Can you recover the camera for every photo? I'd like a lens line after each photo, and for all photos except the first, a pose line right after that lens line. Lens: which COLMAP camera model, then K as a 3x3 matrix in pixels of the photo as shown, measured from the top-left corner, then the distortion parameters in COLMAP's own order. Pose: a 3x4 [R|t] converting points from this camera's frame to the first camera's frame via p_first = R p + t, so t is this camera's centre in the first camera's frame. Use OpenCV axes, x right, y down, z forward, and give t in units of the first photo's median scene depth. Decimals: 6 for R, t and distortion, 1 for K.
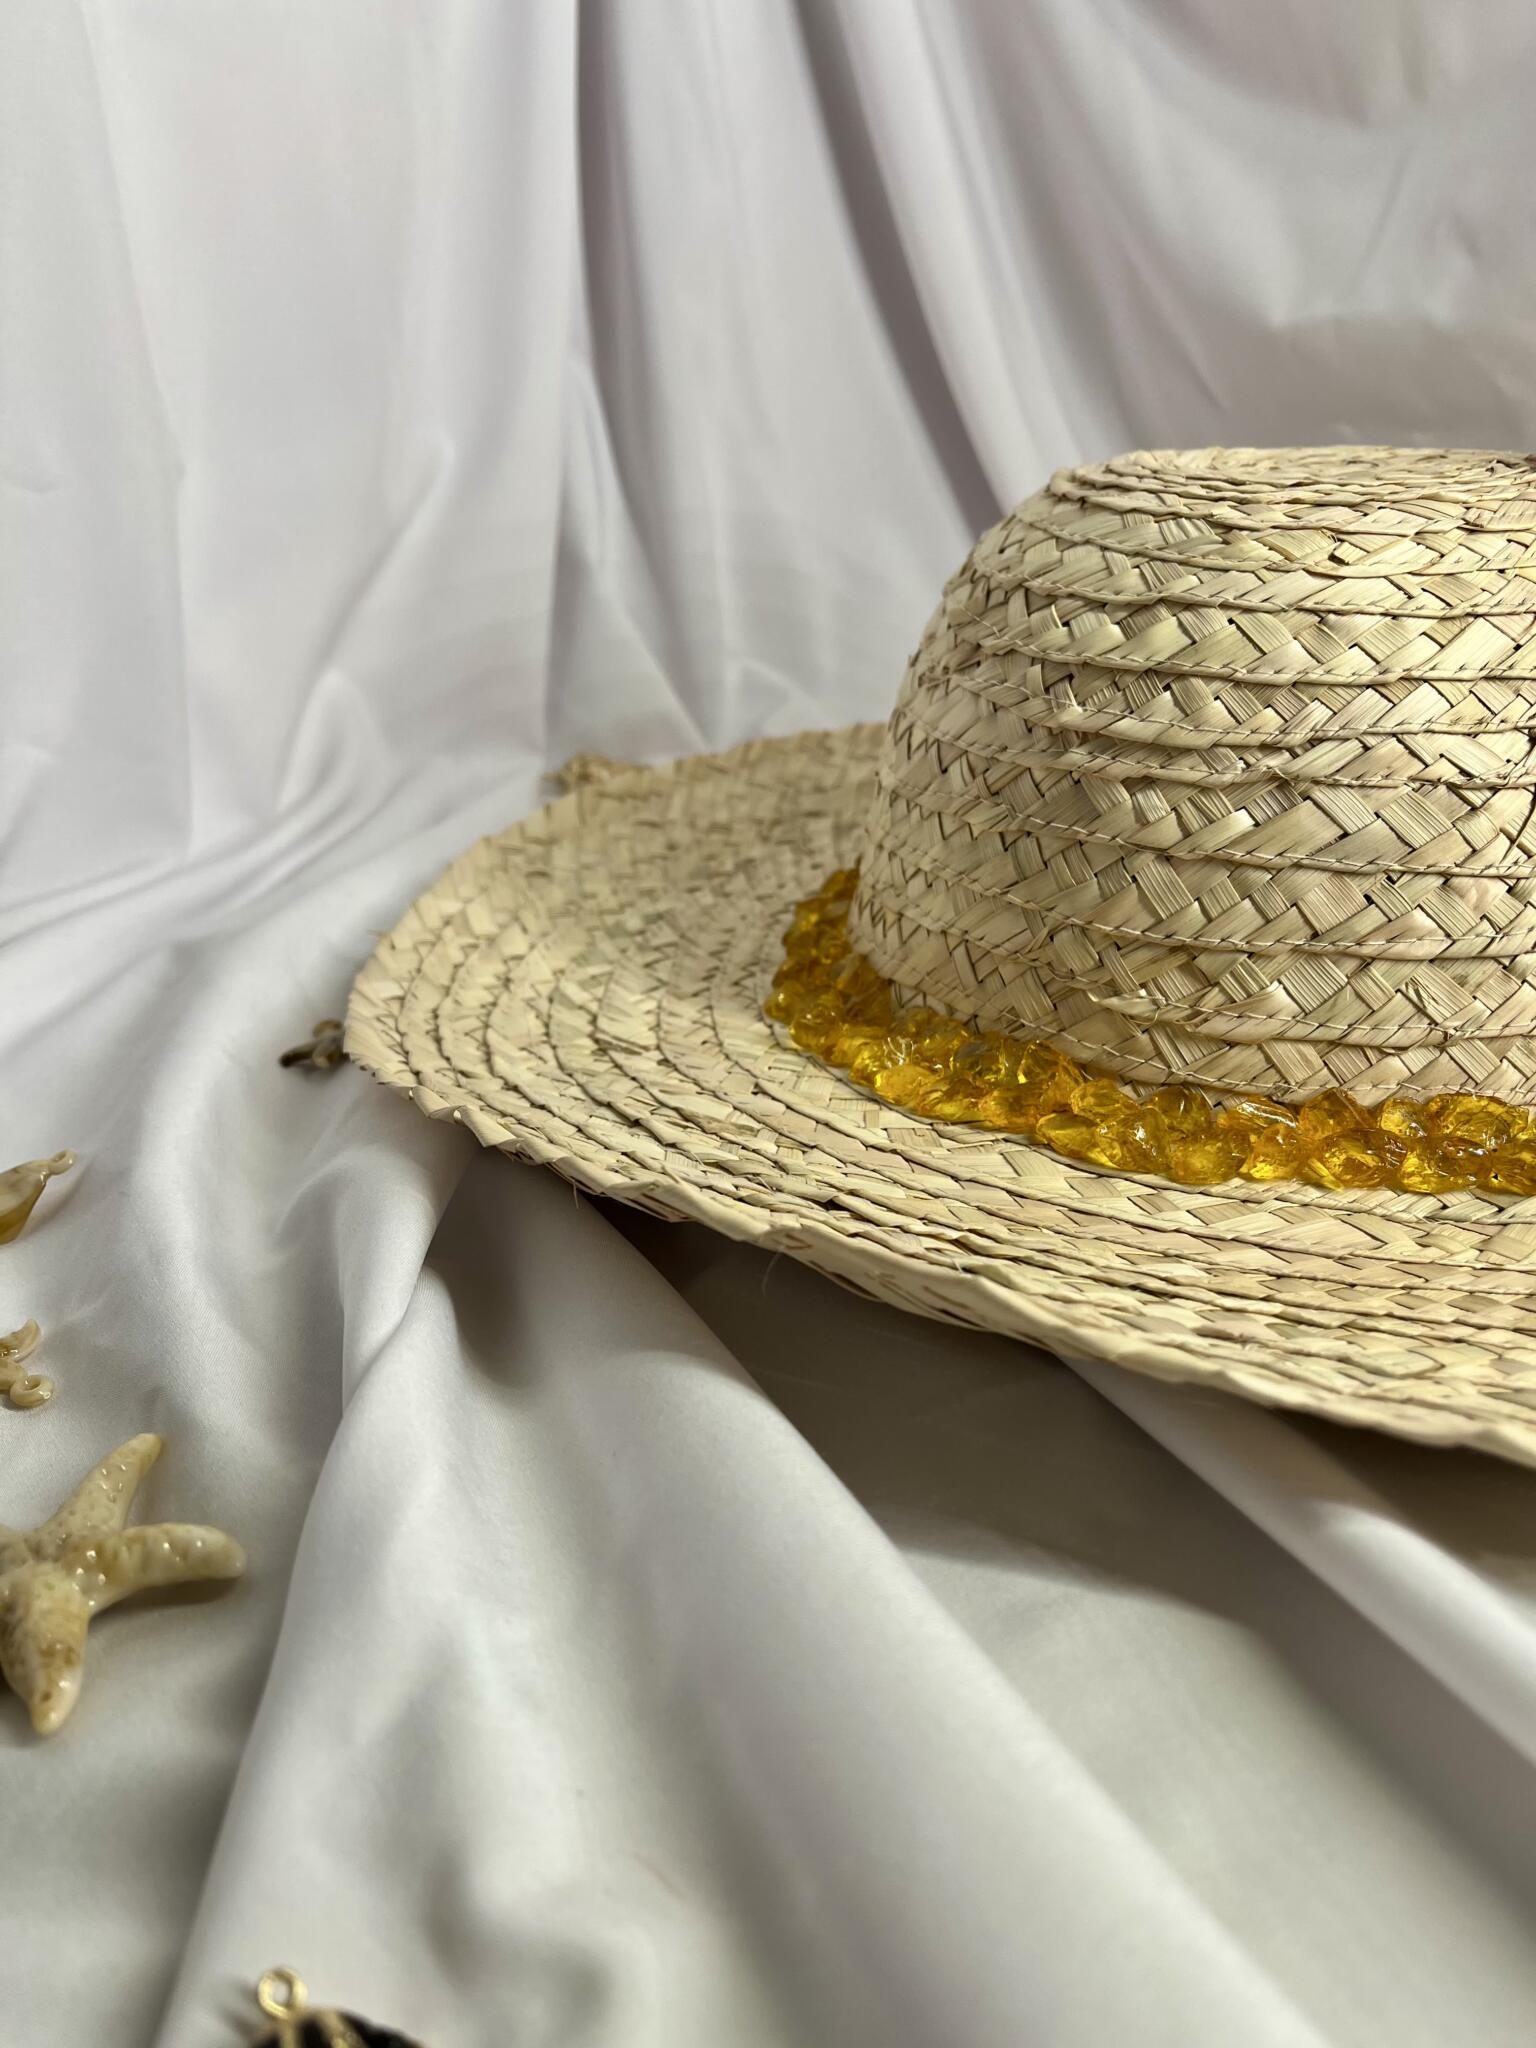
lens RADIAL K [[1605.7, 0, 768.0], [0, 1605.7, 1024.0], [0, 0, 1]] dist [0.175265, -0.317603]
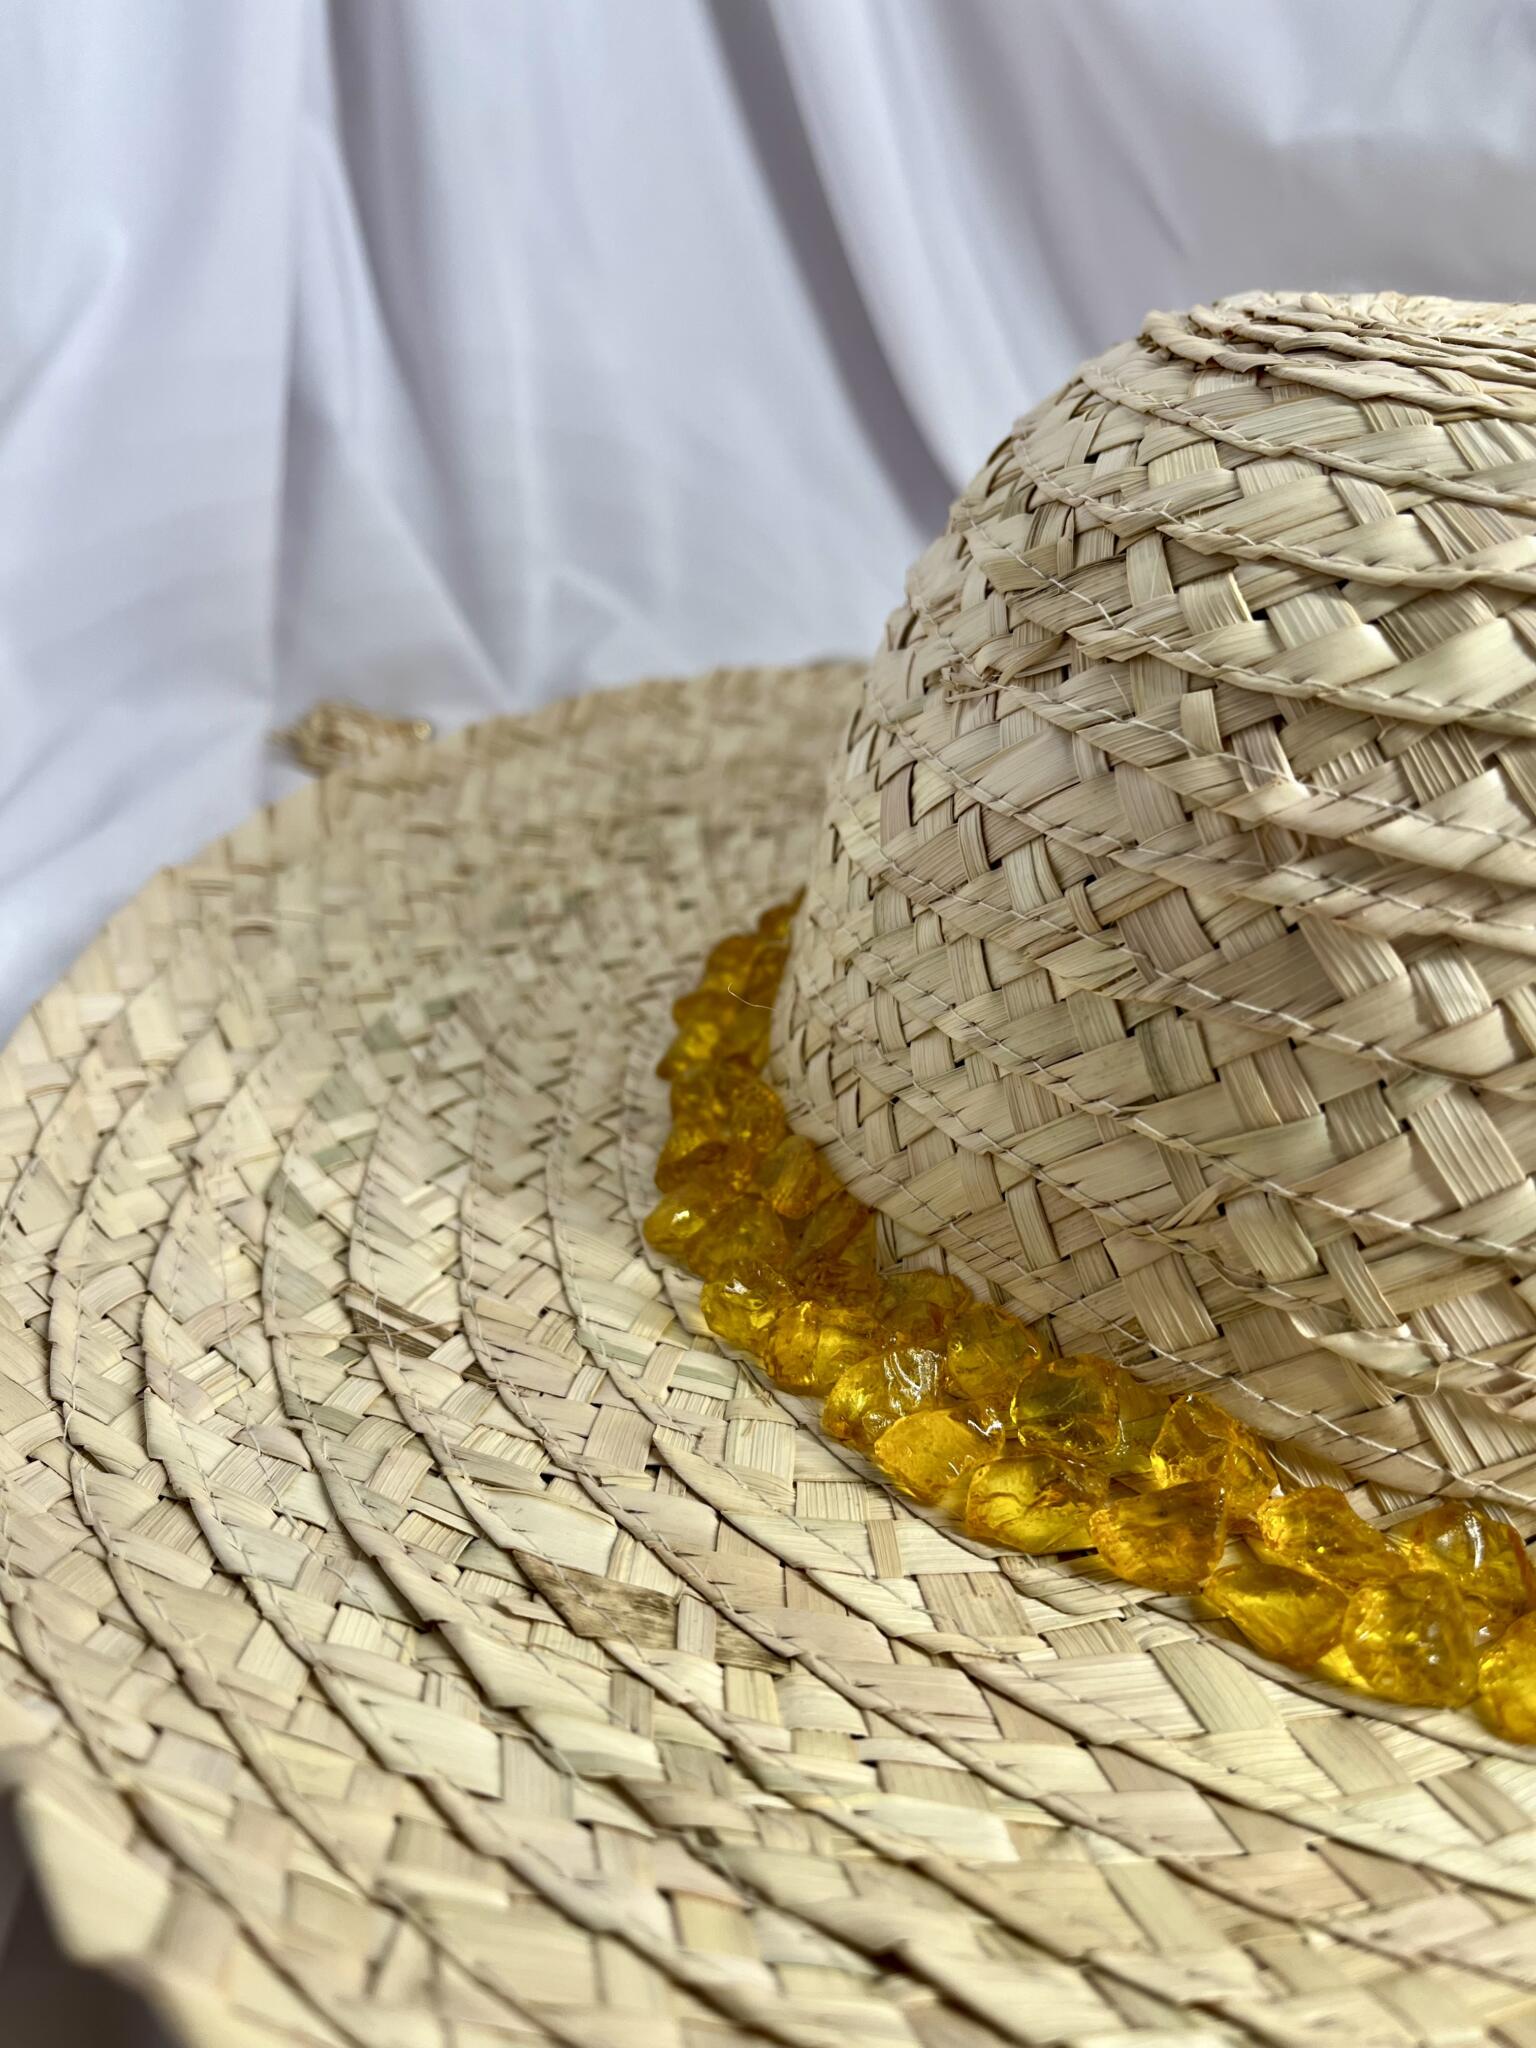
lens RADIAL K [[1550.9, 0, 768.0], [0, 1550.9, 1024.0], [0, 0, 1]] dist [0.005041, 0.001634]
pose [[0.989126, -0.012537, 0.146537, -0.043238], [-0.001330, 0.995556, 0.094157, -0.151116], [-0.147066, -0.093328, 0.984714, 0.487991]]
